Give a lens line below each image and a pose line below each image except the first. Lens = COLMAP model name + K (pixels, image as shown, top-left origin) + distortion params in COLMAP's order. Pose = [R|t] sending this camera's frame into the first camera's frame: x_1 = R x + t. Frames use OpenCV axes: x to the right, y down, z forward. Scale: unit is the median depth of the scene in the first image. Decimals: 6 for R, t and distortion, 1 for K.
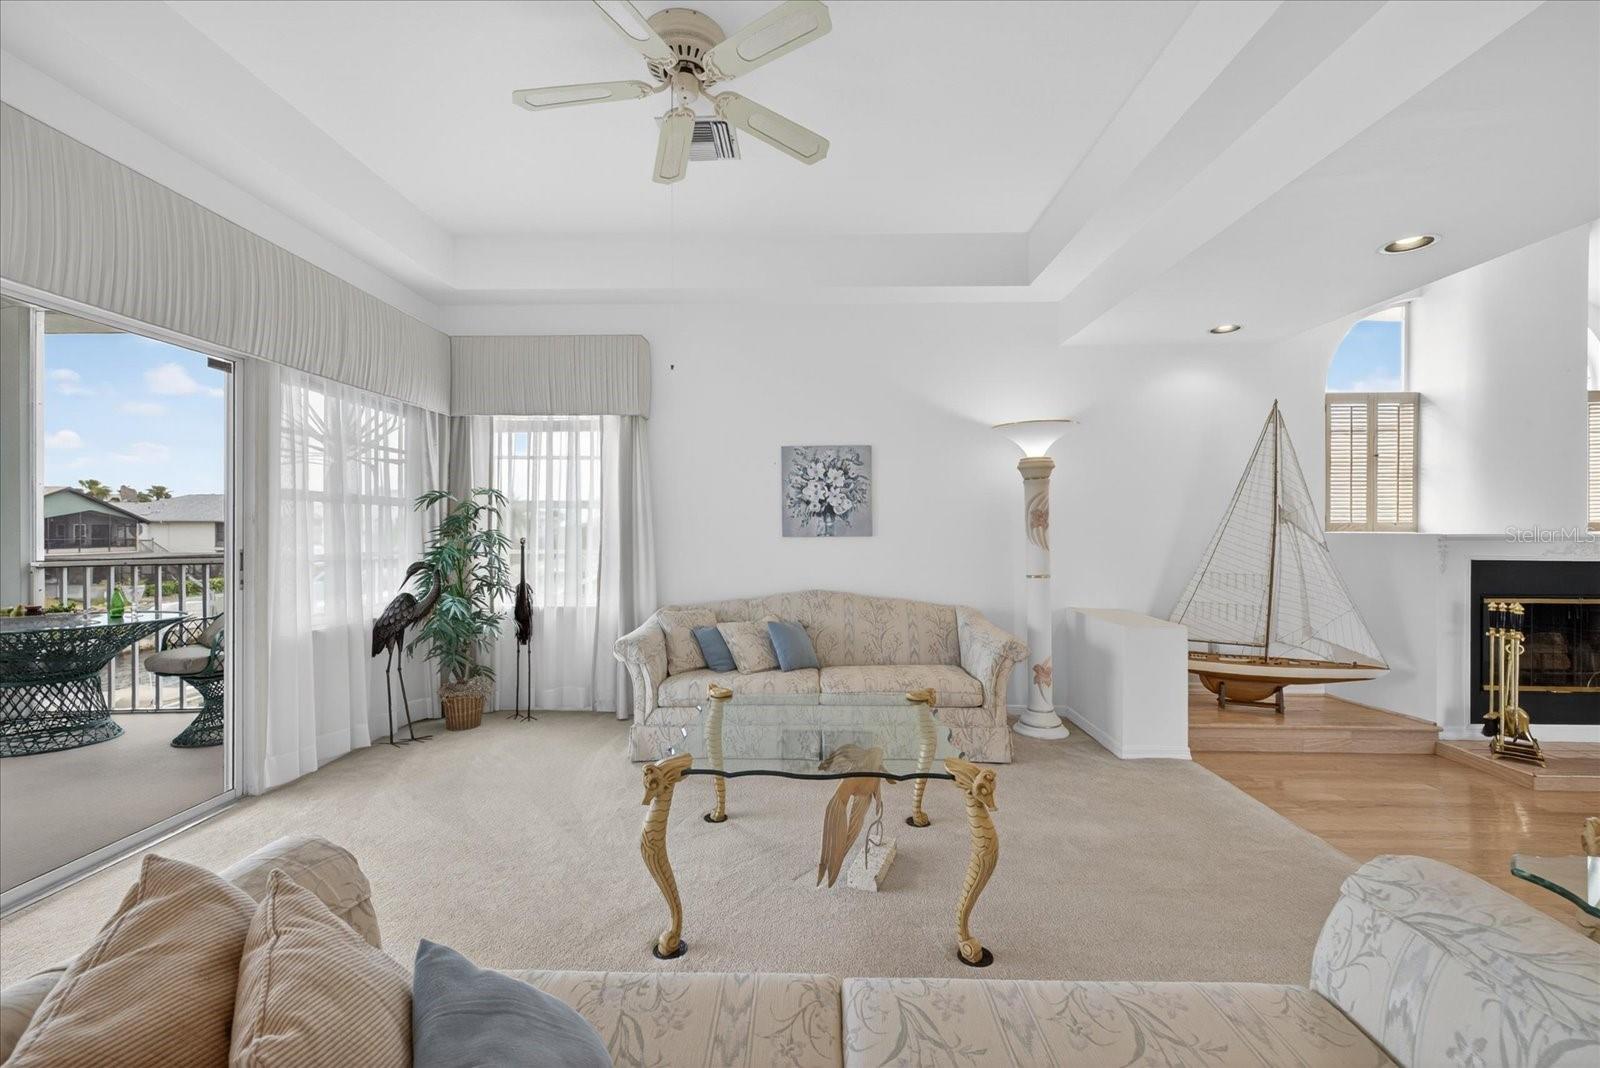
lens RADIAL K [[671.7, 0, 790.0], [0, 671.7, 532.7], [0, 0, 1]] dist [0.010491, -0.000602]
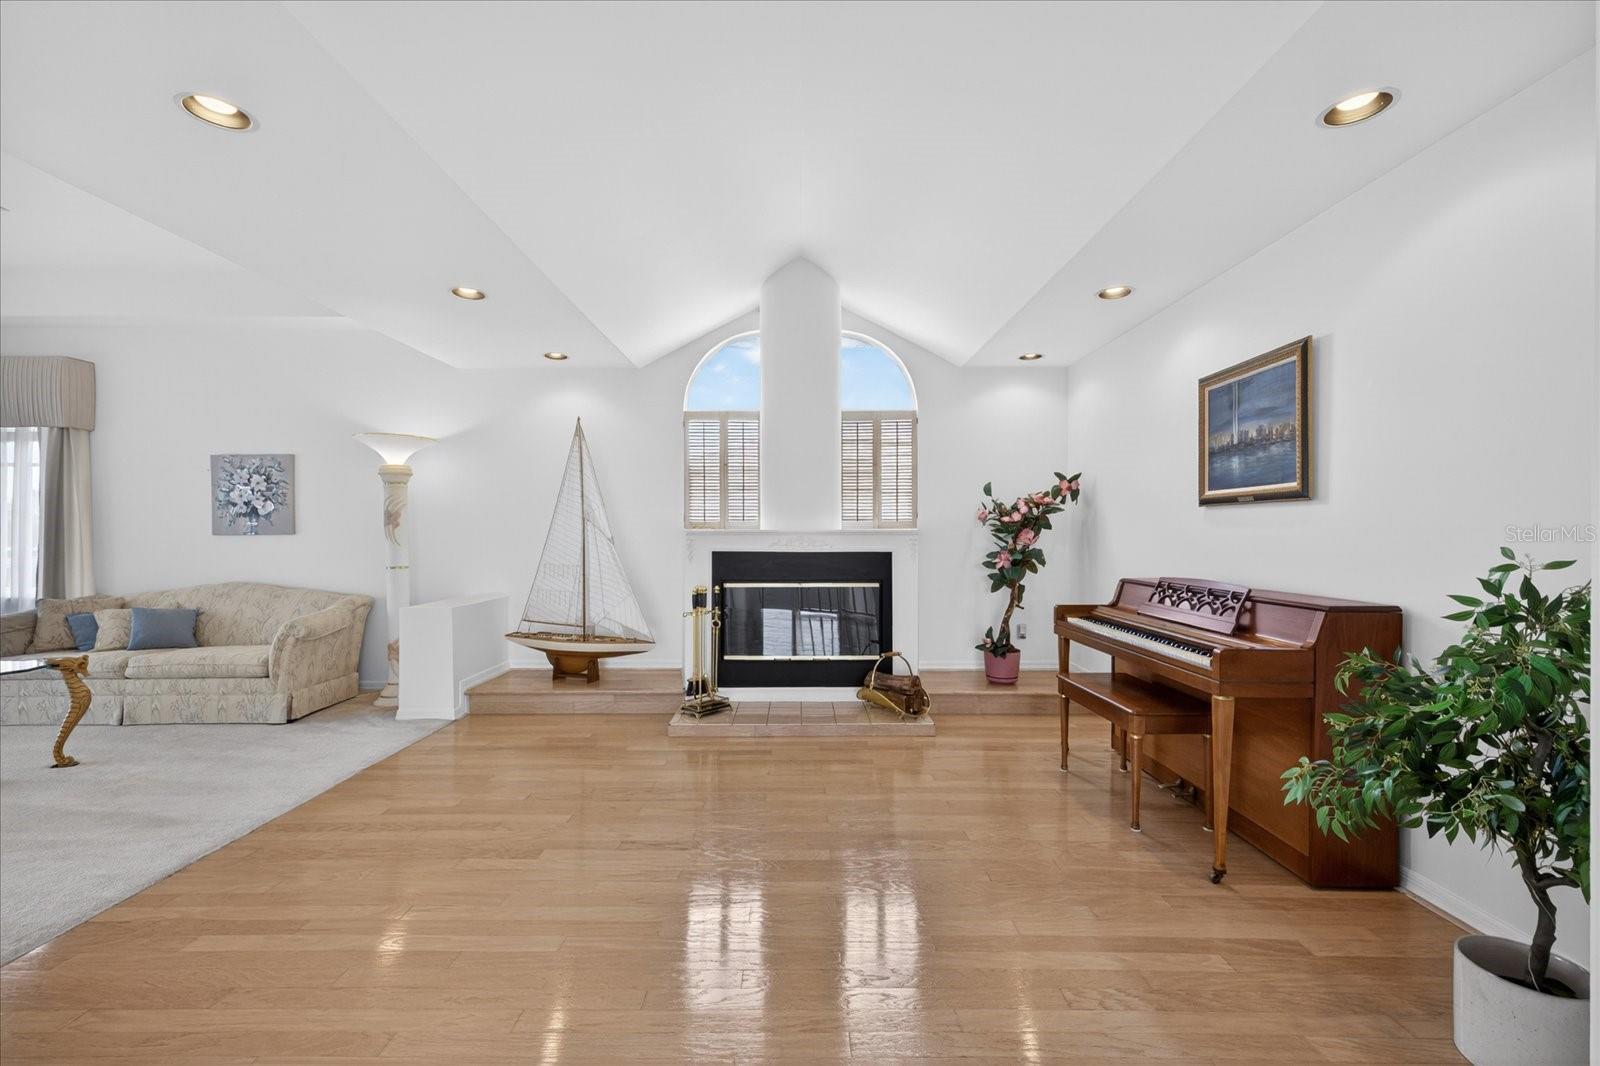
lens RADIAL K [[671.7, 0, 800.6], [0, 671.7, 536.1], [0, 0, 1]] dist [0.010491, -0.000602]
pose [[0.999551, -0.002582, 0.029857, 0.958062], [0.002765, 0.999978, -0.006099, 0.017816], [-0.029840, 0.006178, 0.999536, -0.168932]]
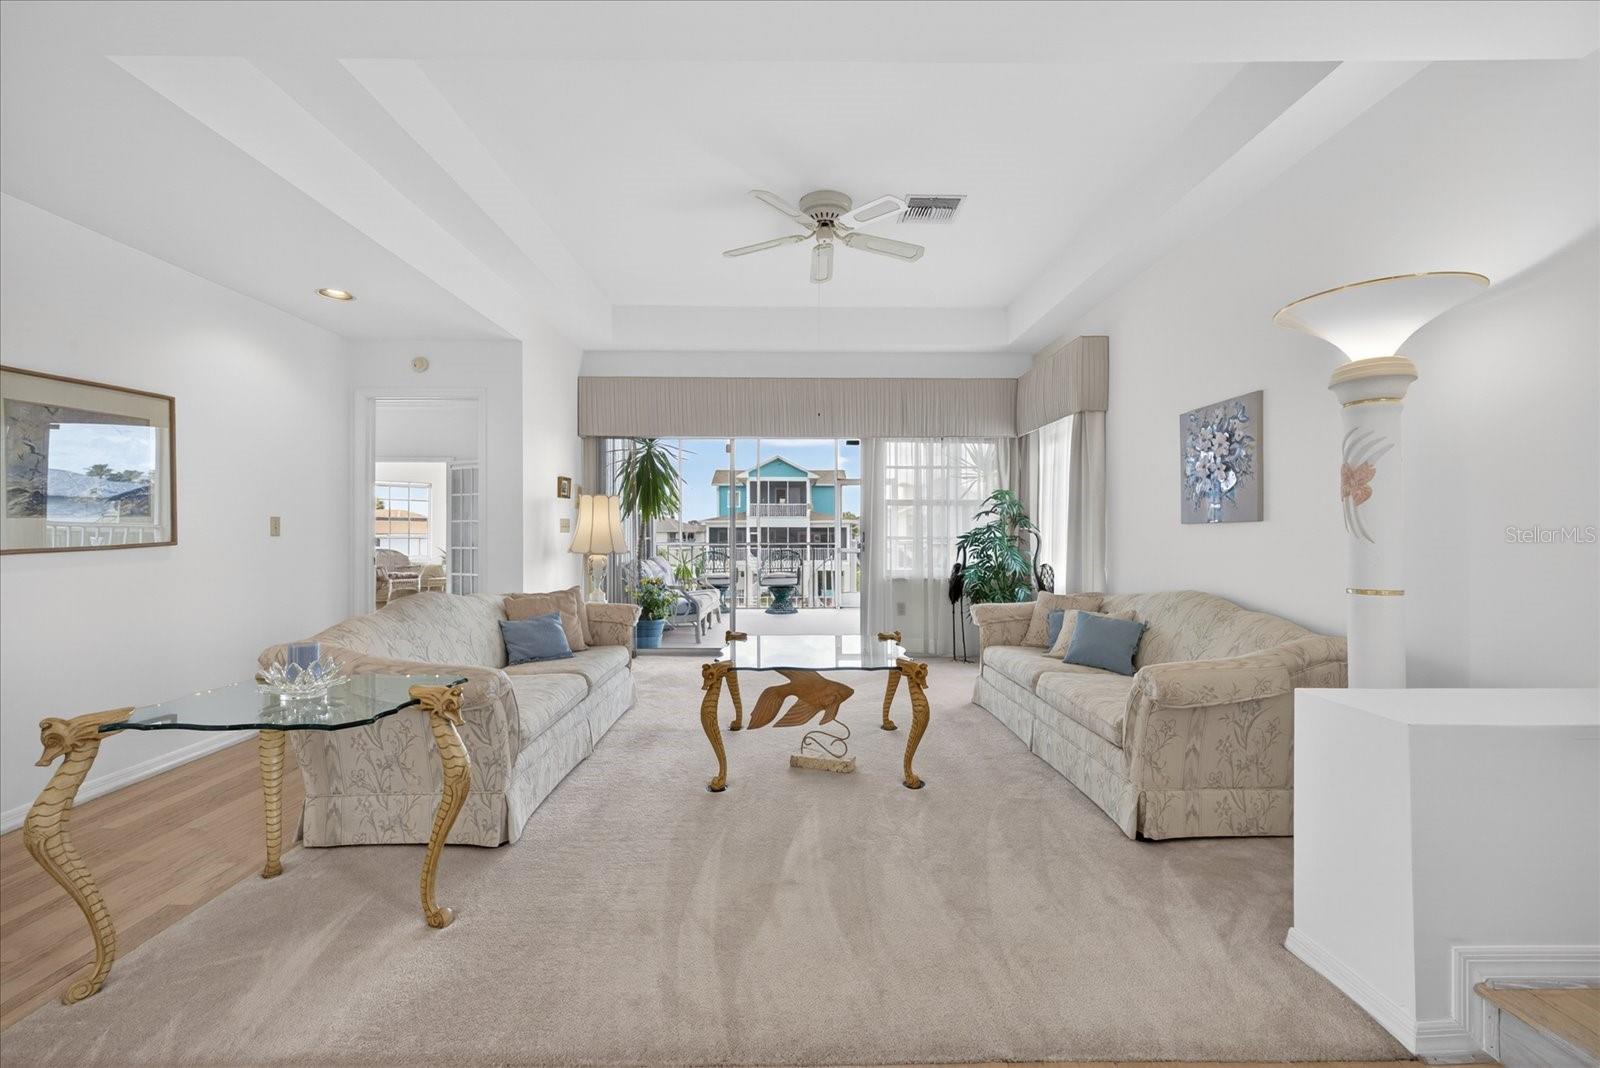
lens RADIAL K [[671.7, 0, 792.9], [0, 671.7, 529.7], [0, 0, 1]] dist [0.010491, -0.000602]
pose [[0.040081, -0.005165, -0.999183, 0.810498], [-0.006594, 0.999963, -0.005434, 0.021164], [0.999175, 0.006806, 0.040046, 0.497696]]
